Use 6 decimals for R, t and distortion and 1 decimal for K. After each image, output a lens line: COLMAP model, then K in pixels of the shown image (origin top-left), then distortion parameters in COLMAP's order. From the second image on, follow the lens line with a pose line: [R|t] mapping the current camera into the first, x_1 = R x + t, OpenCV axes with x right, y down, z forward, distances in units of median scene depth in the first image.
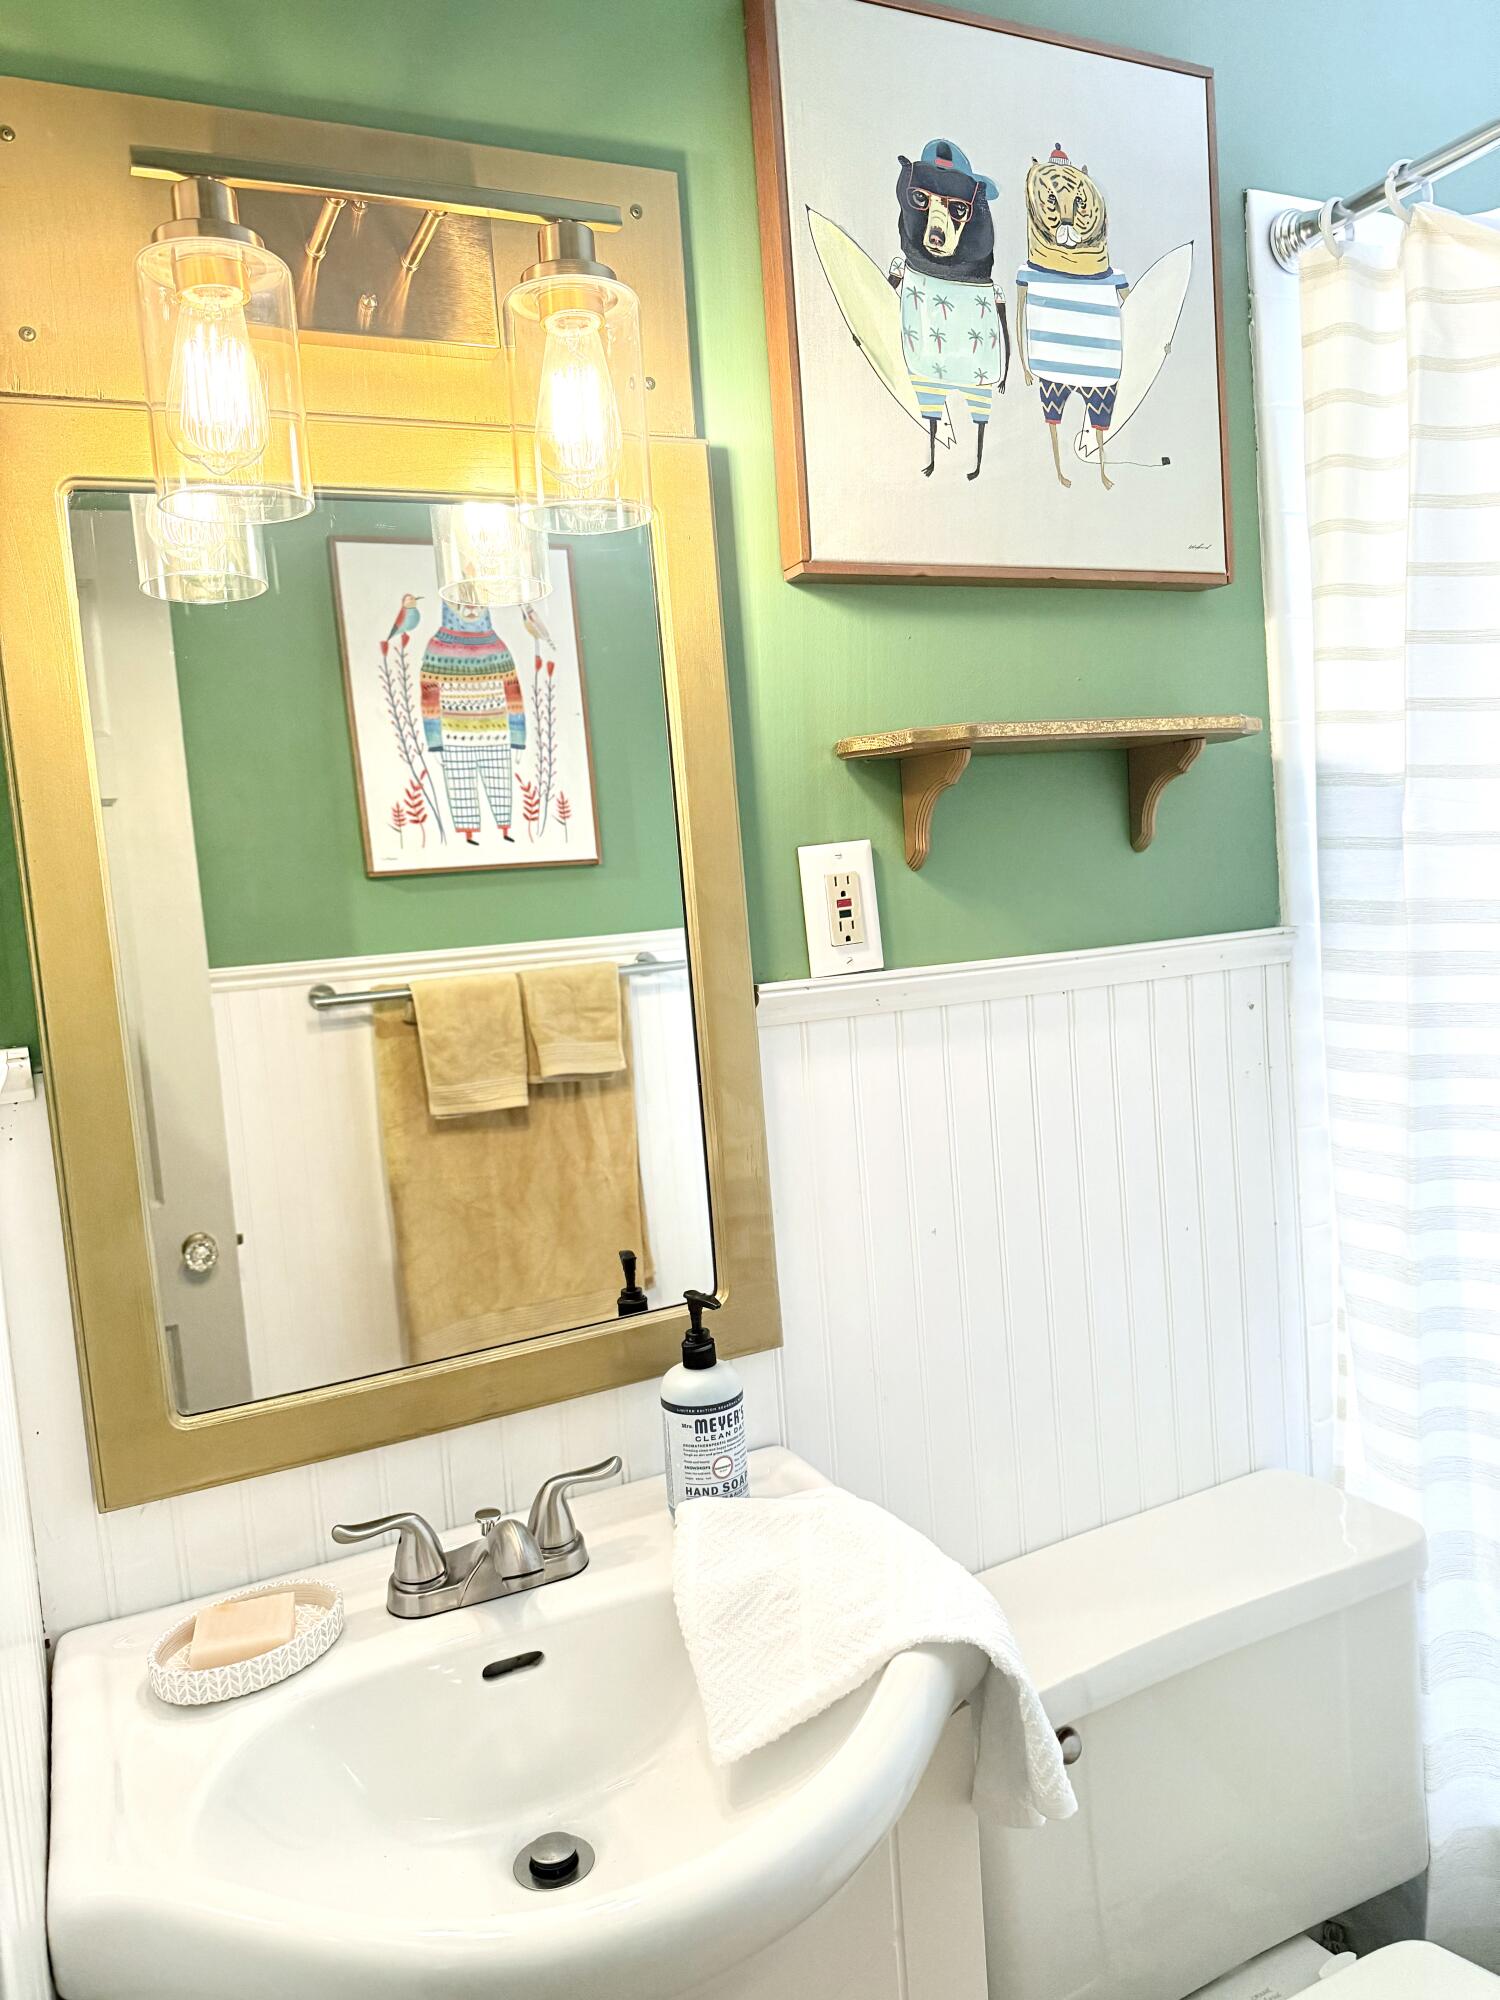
lens RADIAL K [[1388.0, 0, 747.7], [0, 1388.0, 1010.2], [0, 0, 1]] dist [0.028357, -0.058634]
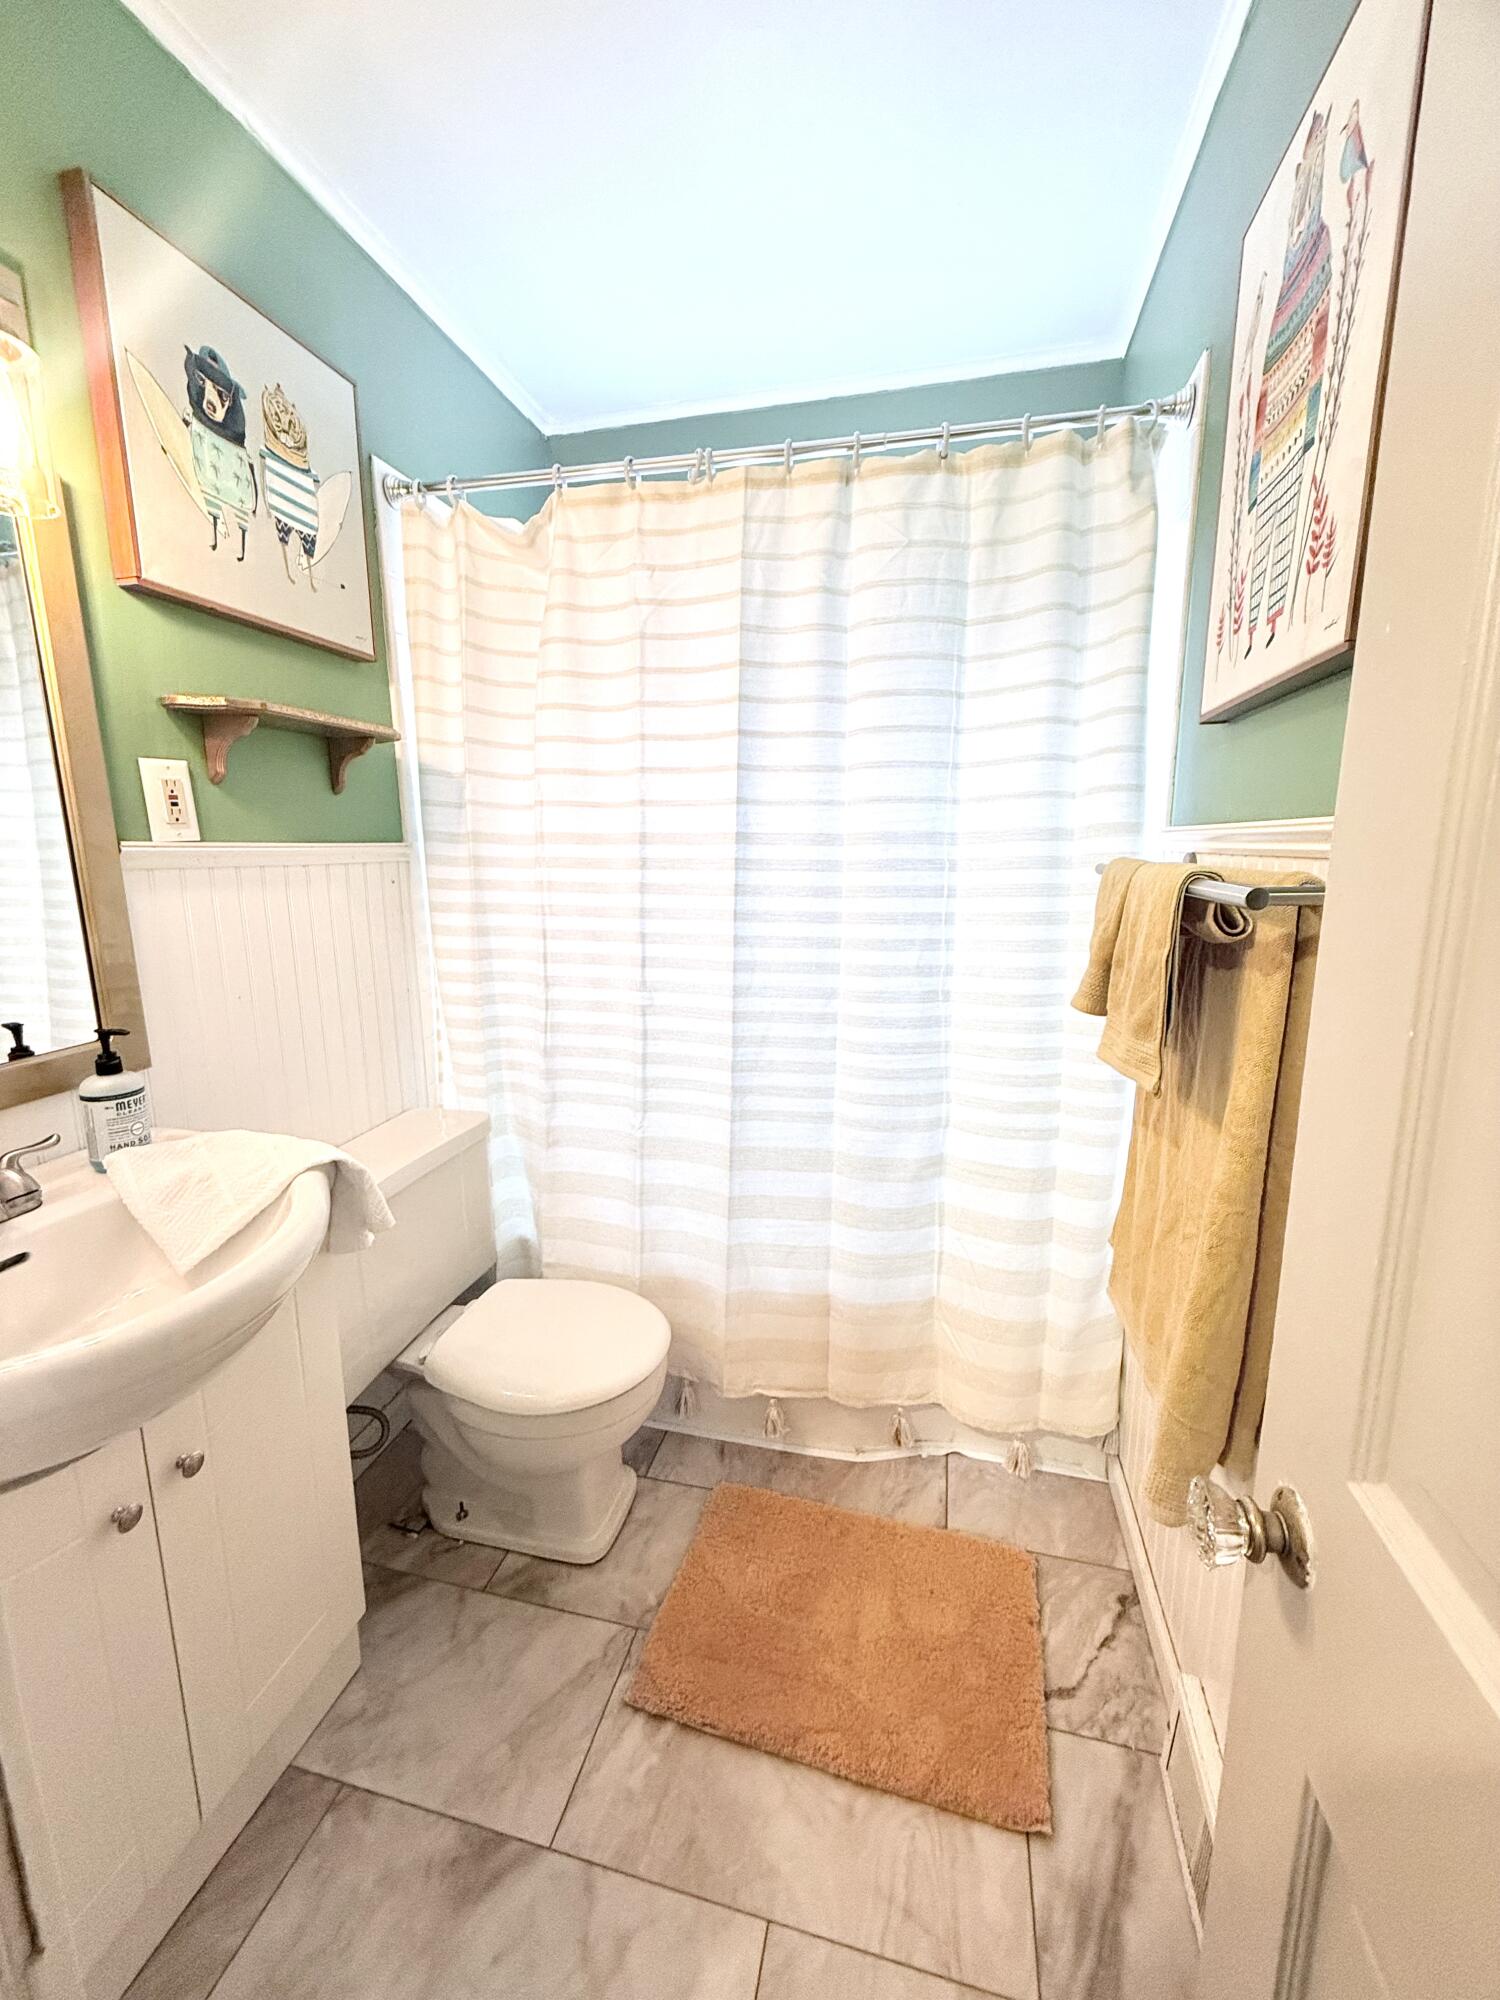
lens RADIAL K [[795.4, 0, 750.0], [0, 795.4, 1000.0], [0, 0, 1]] dist [-0.002183, -0.000455]
pose [[0.622227, -0.071939, 0.779525, -0.253129], [0.022501, 0.997001, 0.074049, 0.106680], [-0.782514, -0.028535, 0.621979, -0.134524]]
